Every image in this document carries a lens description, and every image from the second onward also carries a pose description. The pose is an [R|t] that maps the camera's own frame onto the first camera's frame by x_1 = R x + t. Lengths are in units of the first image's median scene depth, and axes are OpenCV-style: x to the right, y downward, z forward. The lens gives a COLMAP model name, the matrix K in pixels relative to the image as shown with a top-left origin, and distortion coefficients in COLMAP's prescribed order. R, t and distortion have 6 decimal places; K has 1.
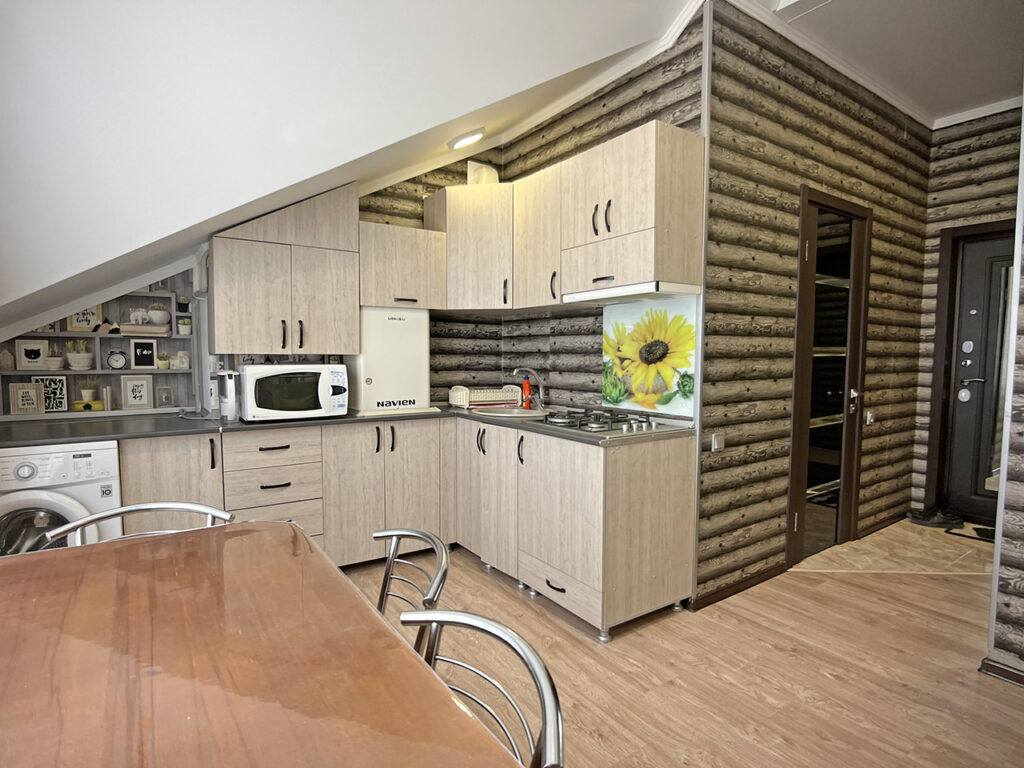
lens RADIAL K [[540.0, 0, 506.5], [0, 540.0, 389.4], [0, 0, 1]] dist [-0.026914, 0.001650]
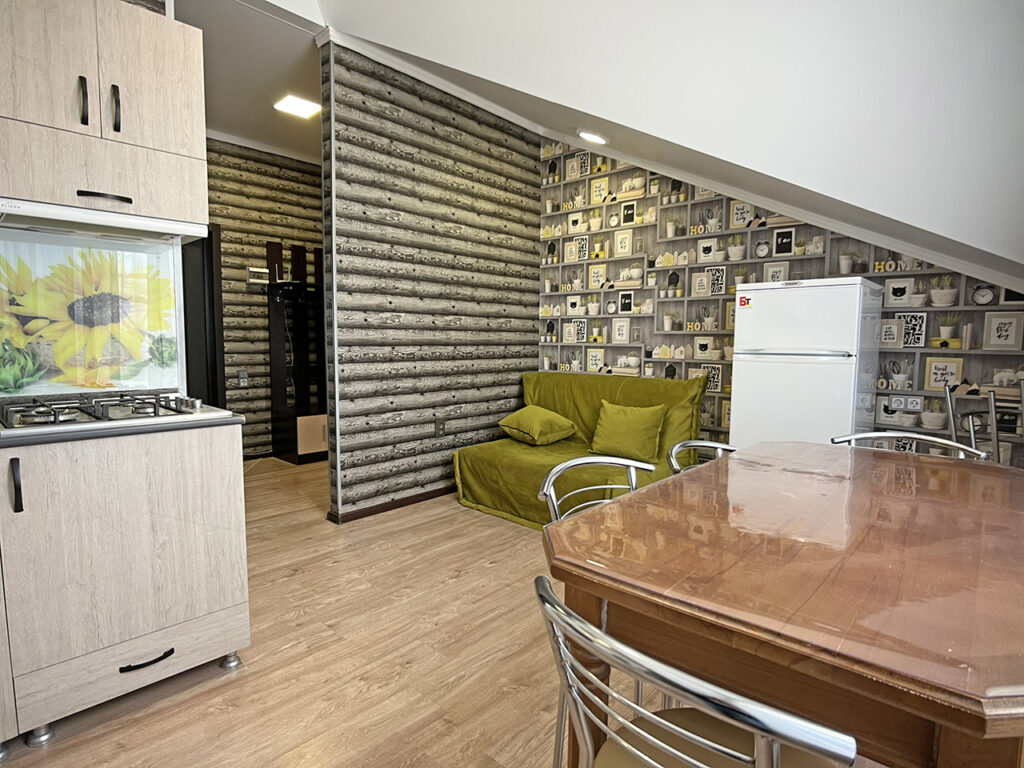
lens RADIAL K [[540.0, 0, 506.5], [0, 540.0, 389.4], [0, 0, 1]] dist [-0.026914, 0.001650]
pose [[-0.226335, -0.091911, 0.969703, -0.537774], [0.061269, 0.992223, 0.108346, -0.005743], [-0.972121, 0.083935, -0.218944, 0.611983]]
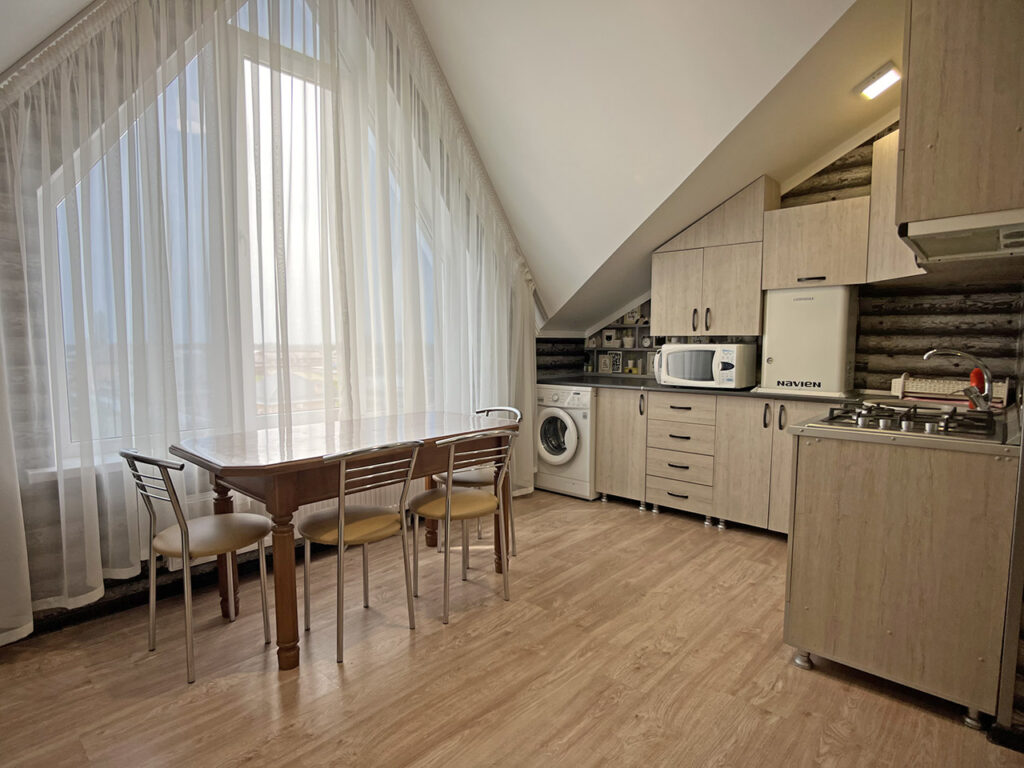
lens RADIAL K [[540.0, 0, 506.5], [0, 540.0, 389.4], [0, 0, 1]] dist [-0.026914, 0.001650]
pose [[0.229137, 0.077389, -0.970313, 0.711057], [-0.062928, 0.995927, 0.064572, 0.006457], [0.971358, 0.046264, 0.233073, 0.271436]]
